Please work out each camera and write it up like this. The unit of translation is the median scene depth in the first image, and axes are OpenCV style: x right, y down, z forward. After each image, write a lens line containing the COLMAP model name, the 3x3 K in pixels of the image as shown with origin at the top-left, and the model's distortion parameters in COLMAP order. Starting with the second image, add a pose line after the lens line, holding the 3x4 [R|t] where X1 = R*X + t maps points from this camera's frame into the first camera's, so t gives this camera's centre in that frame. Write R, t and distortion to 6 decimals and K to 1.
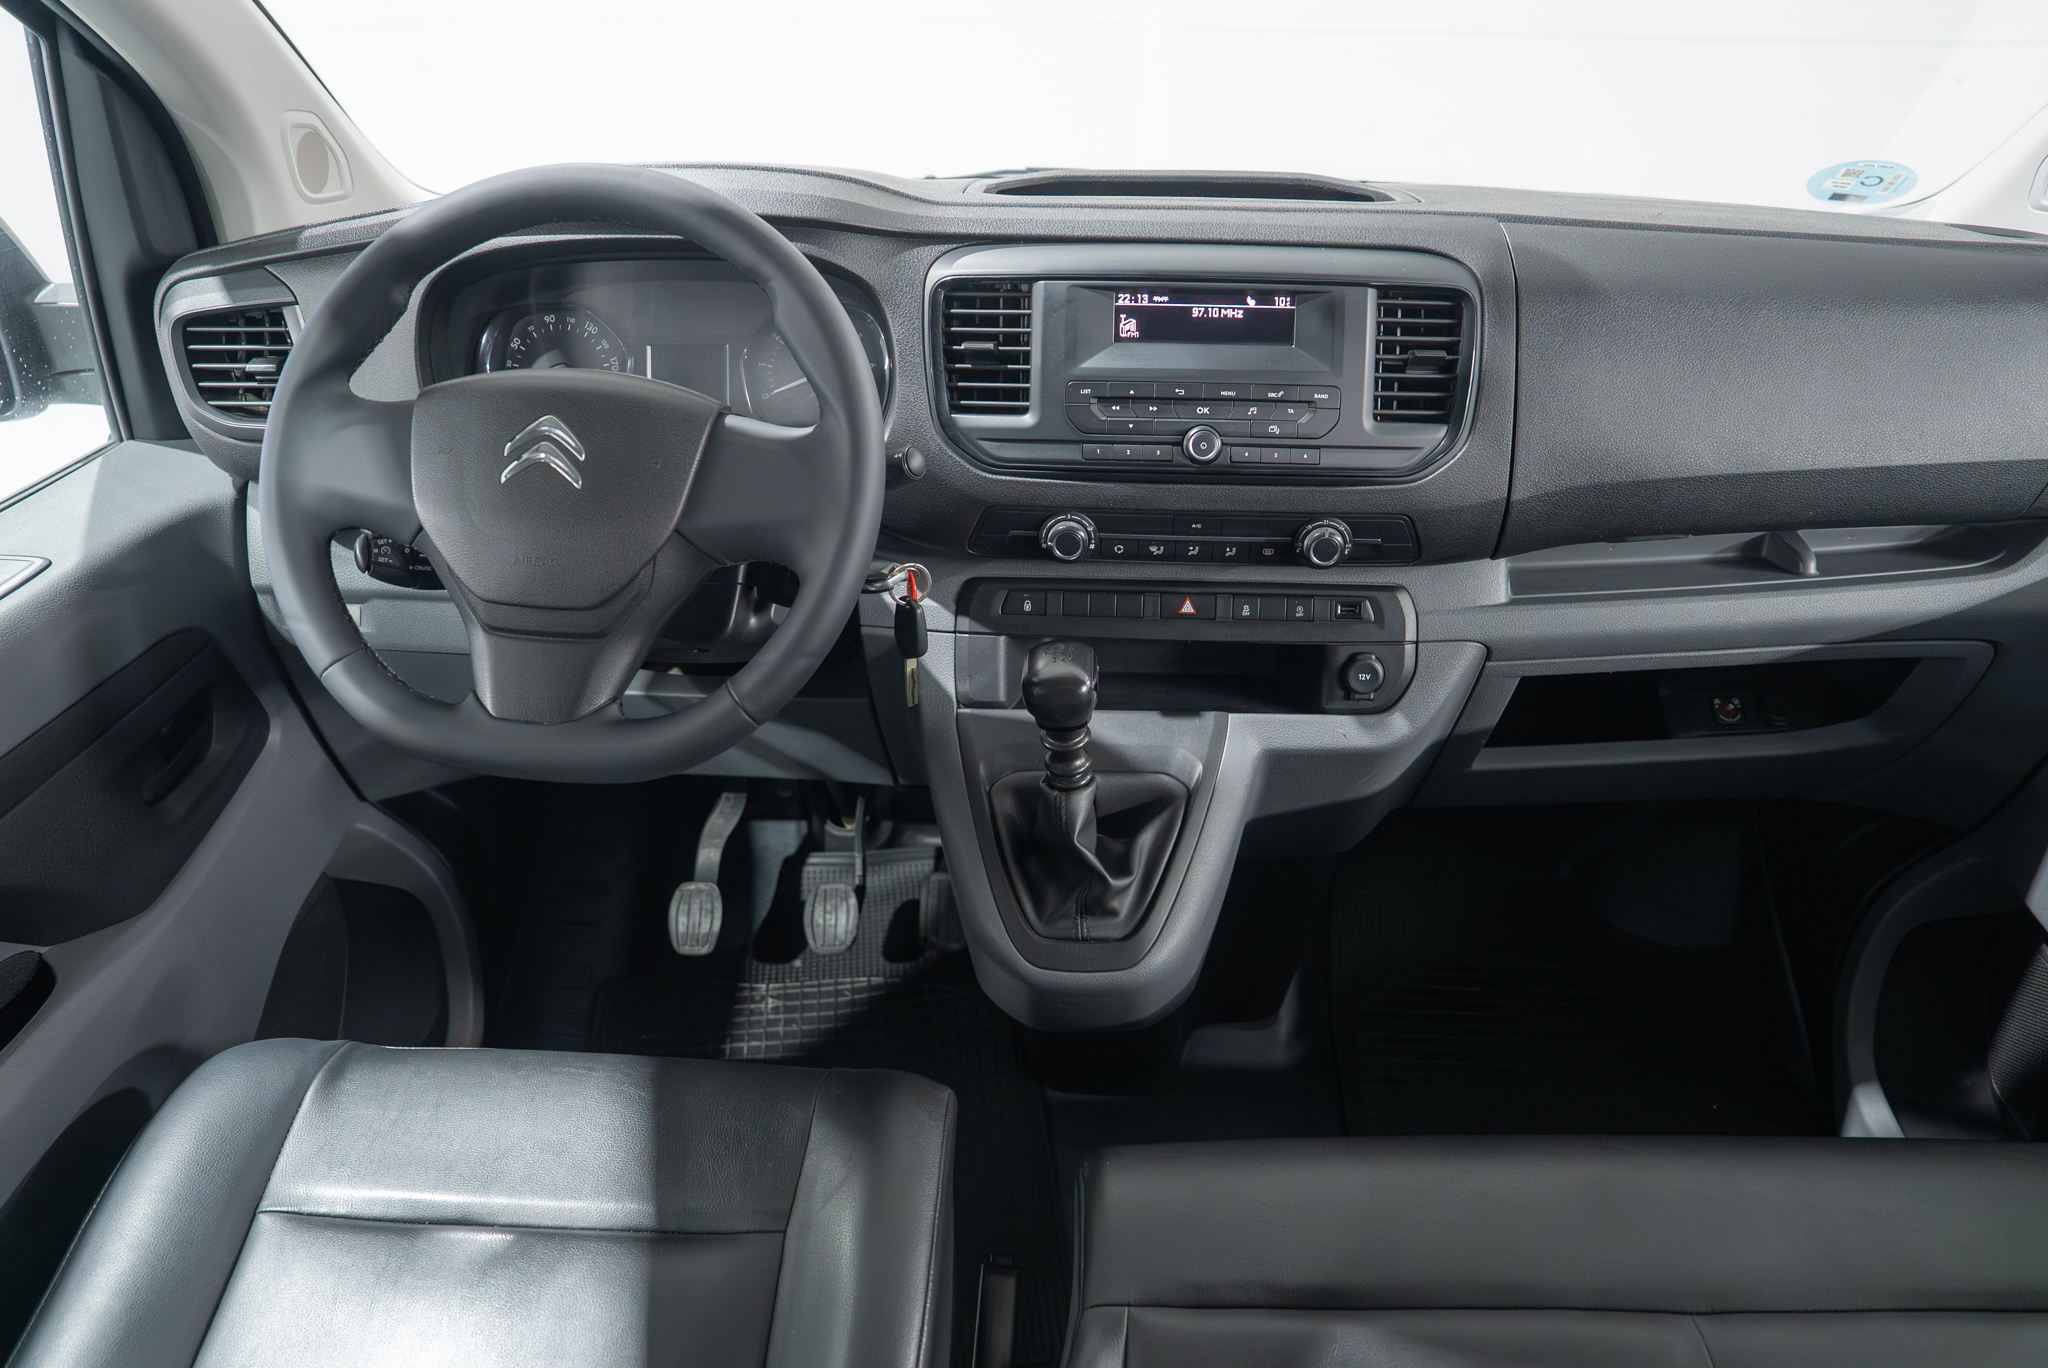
lens RADIAL K [[1423.0, 0, 1024.0], [0, 1423.0, 684.0], [0, 0, 1]] dist [-0.102456, 0.076414]
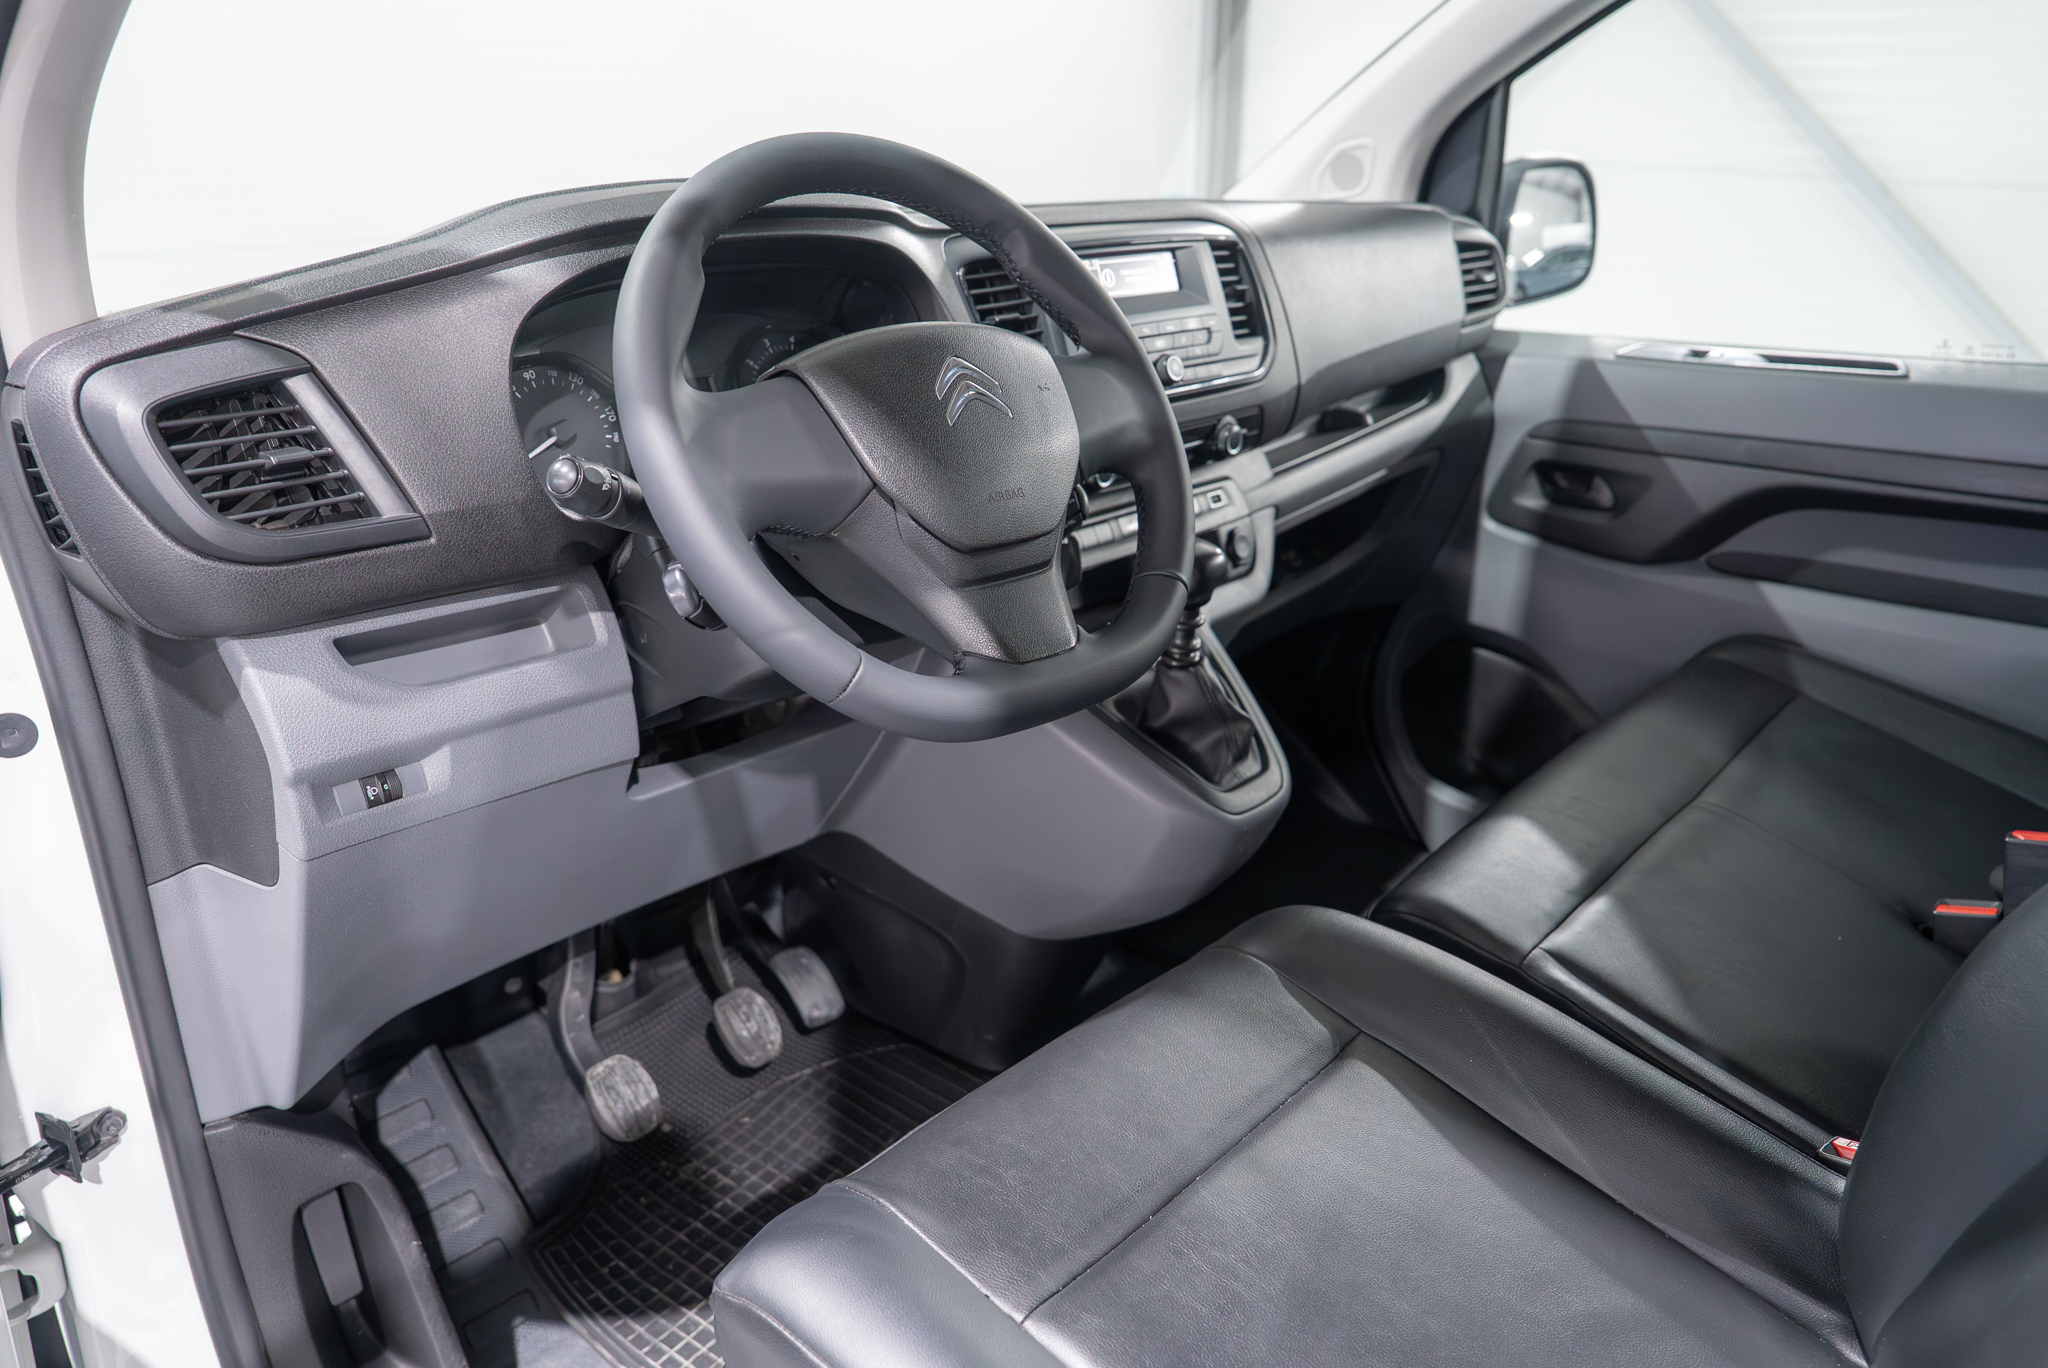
lens RADIAL K [[1423.0, 0, 1024.0], [0, 1423.0, 684.0], [0, 0, 1]] dist [-0.102456, 0.076414]
pose [[0.669401, -0.279036, 0.688507, -0.817774], [0.376233, 0.926475, 0.009686, 0.024003], [-0.640587, 0.252555, 0.725165, 0.233360]]
